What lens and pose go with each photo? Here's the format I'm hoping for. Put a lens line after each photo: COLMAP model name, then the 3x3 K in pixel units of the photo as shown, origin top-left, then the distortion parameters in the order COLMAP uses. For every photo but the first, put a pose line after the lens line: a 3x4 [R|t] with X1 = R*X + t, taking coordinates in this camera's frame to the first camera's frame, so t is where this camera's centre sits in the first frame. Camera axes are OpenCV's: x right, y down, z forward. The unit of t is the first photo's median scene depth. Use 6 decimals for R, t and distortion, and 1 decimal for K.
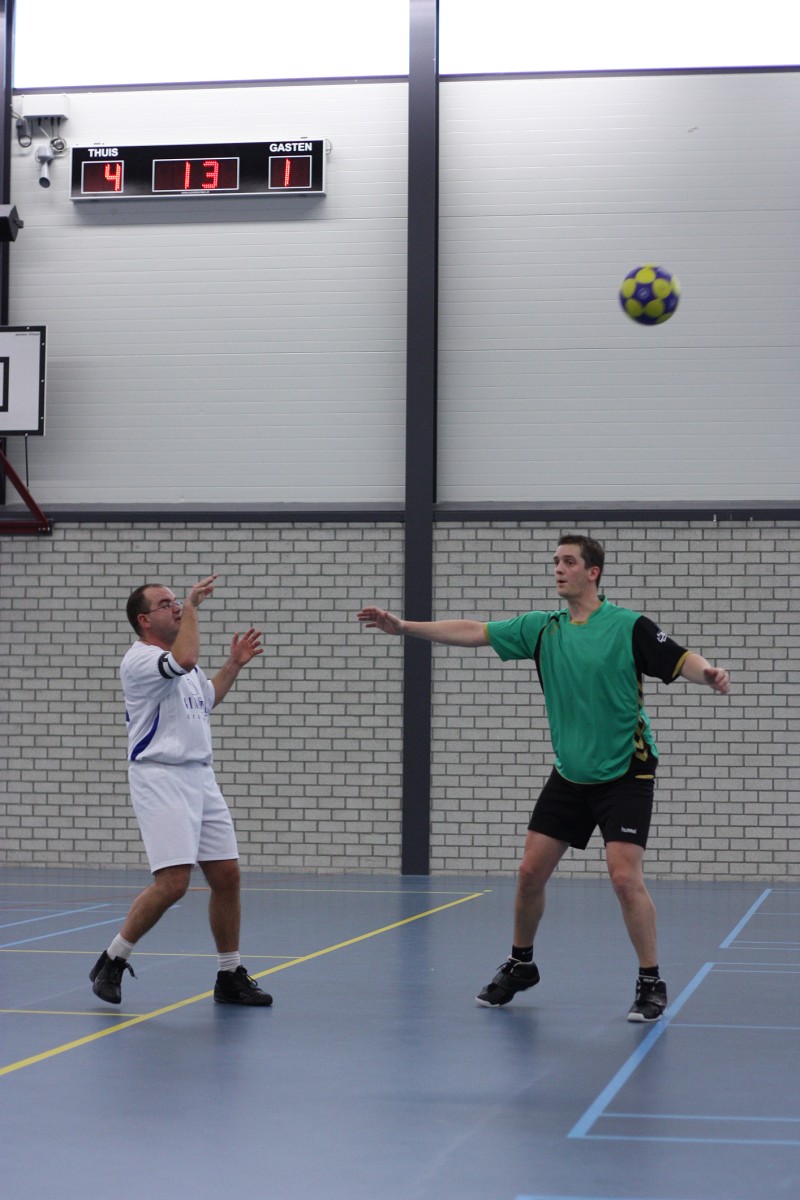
lens RADIAL K [[2822.7, 0, 402.3], [0, 2822.7, 596.6], [0, 0, 1]] dist [-0.074460, -0.204262]
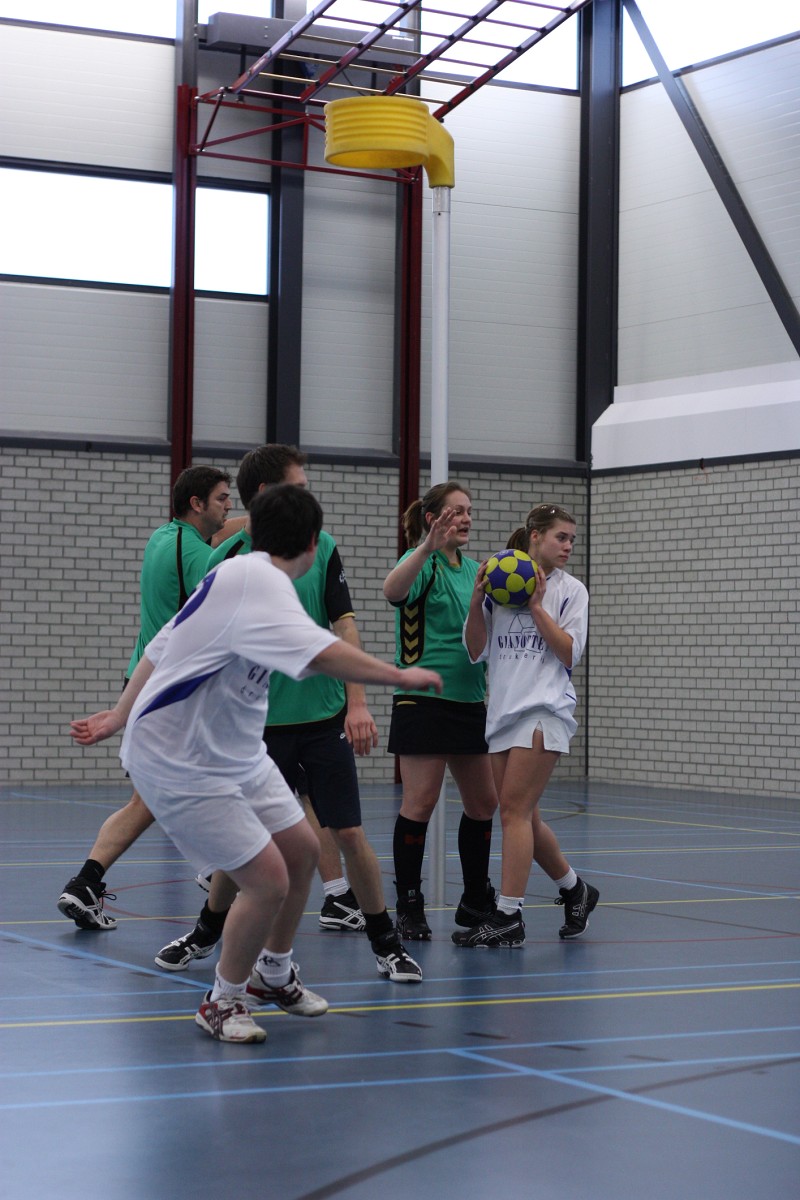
lens RADIAL K [[2821.9, 0, 400.1], [0, 2821.9, 602.5], [0, 0, 1]] dist [-0.098163, -0.026957]
pose [[0.786213, 0.015641, 0.617758, -0.635249], [-0.039344, 0.998918, 0.024782, -0.001213], [-0.616702, -0.043789, 0.785978, 0.108858]]
